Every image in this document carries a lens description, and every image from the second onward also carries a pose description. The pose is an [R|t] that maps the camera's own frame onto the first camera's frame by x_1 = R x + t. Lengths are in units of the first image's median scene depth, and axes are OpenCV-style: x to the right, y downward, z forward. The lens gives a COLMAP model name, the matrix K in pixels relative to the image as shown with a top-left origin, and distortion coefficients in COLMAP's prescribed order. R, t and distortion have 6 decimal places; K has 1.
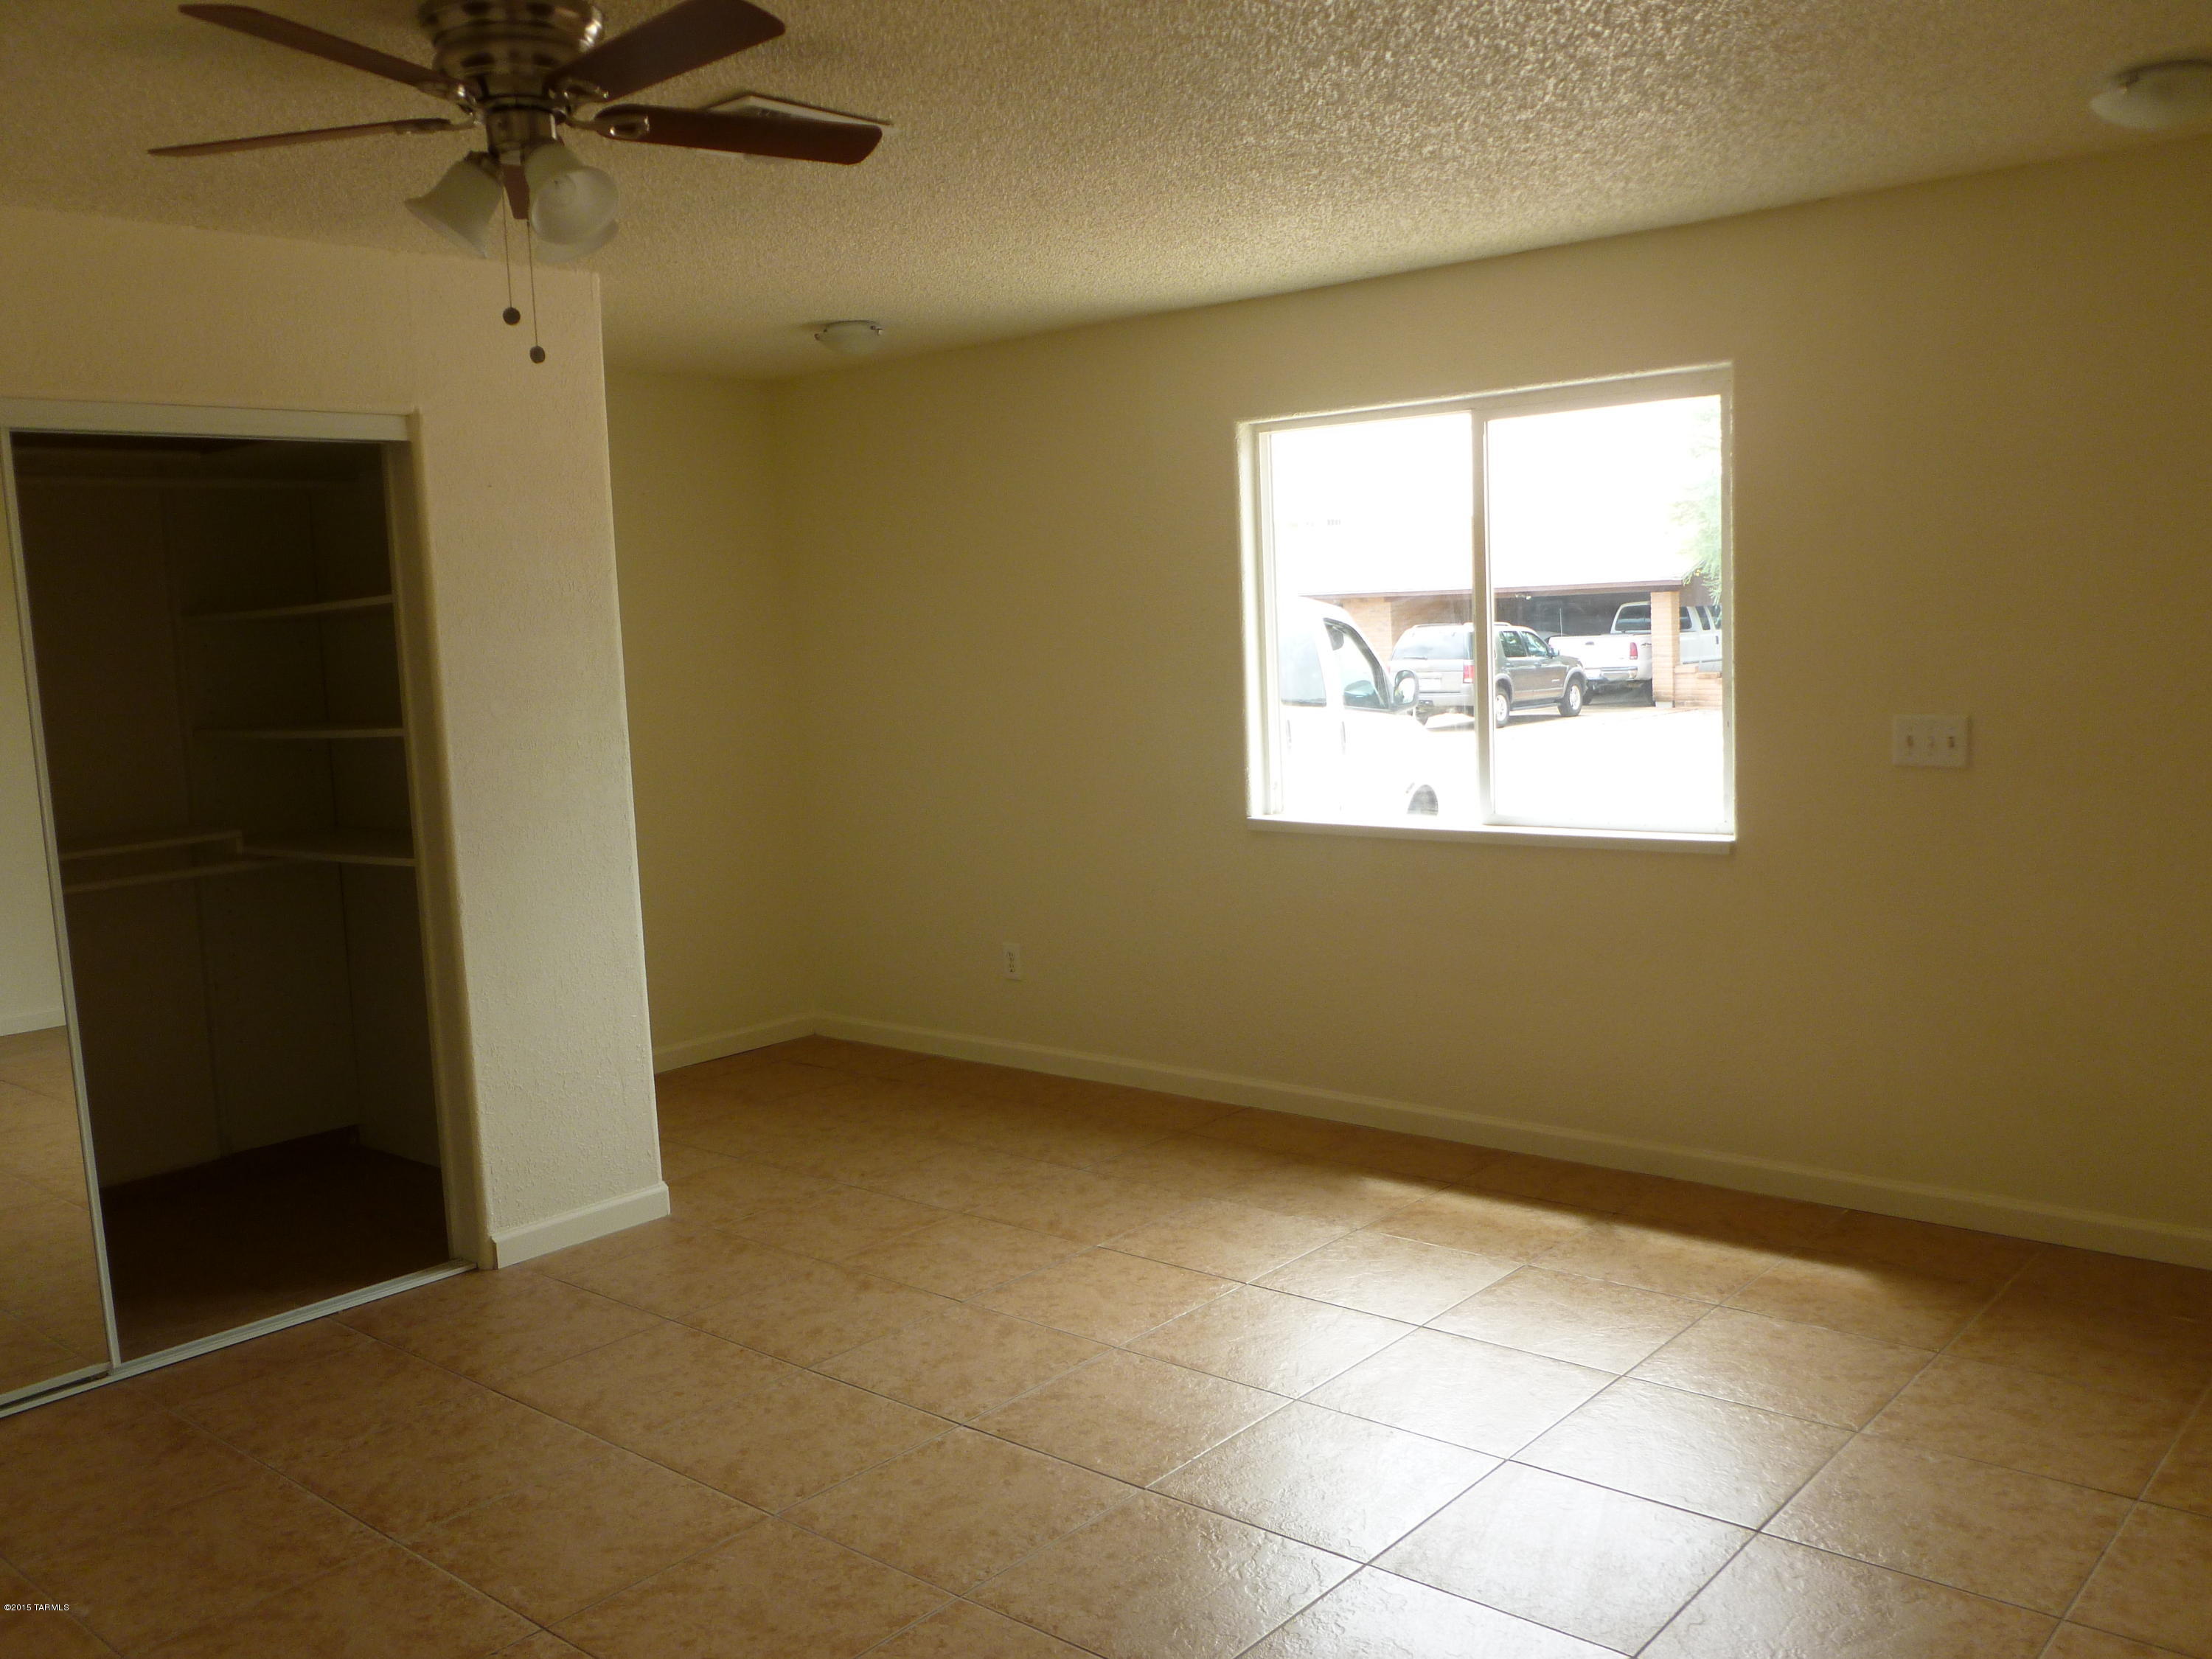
lens RADIAL K [[1879.9, 0, 1105.4], [0, 1879.9, 831.5], [0, 0, 1]] dist [-0.049978, 0.030649]
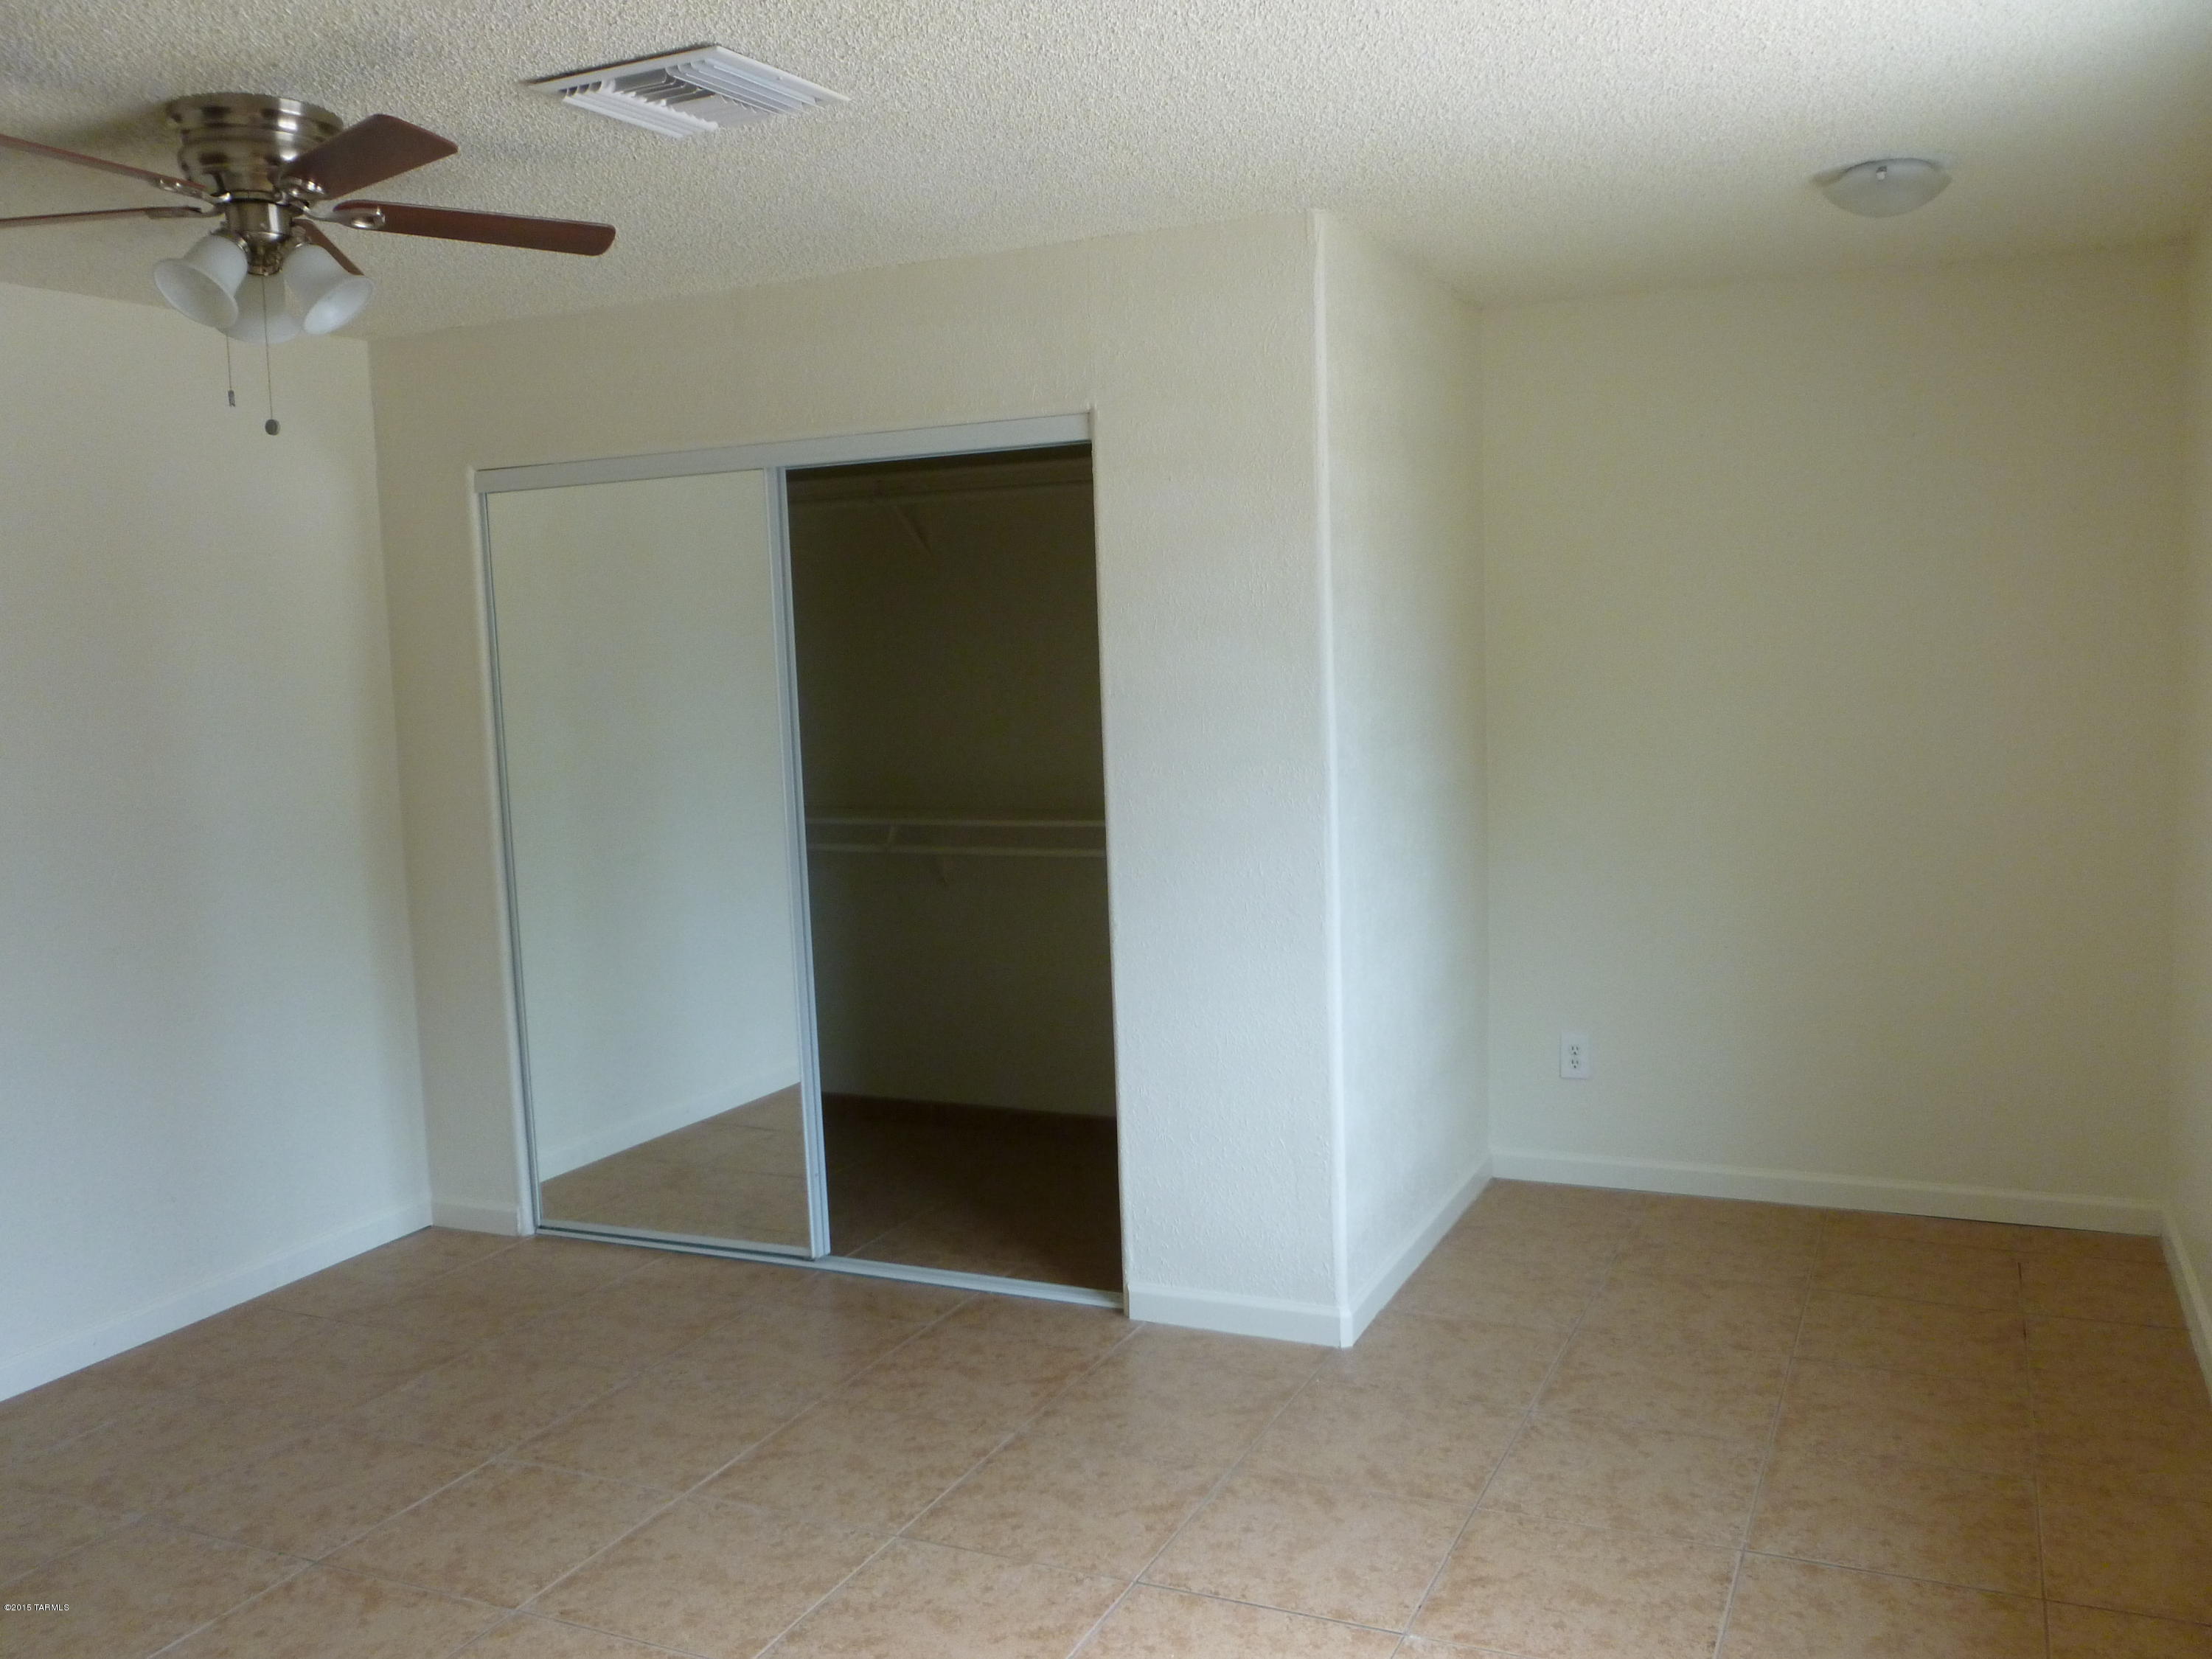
lens RADIAL K [[1879.9, 0, 1105.8], [0, 1879.9, 833.3], [0, 0, 1]] dist [-0.049978, 0.030649]
pose [[0.285607, 0.135577, -0.948708, 0.564474], [-0.090810, 0.989317, 0.114042, -0.120948], [0.954035, 0.053581, 0.294868, 0.737882]]
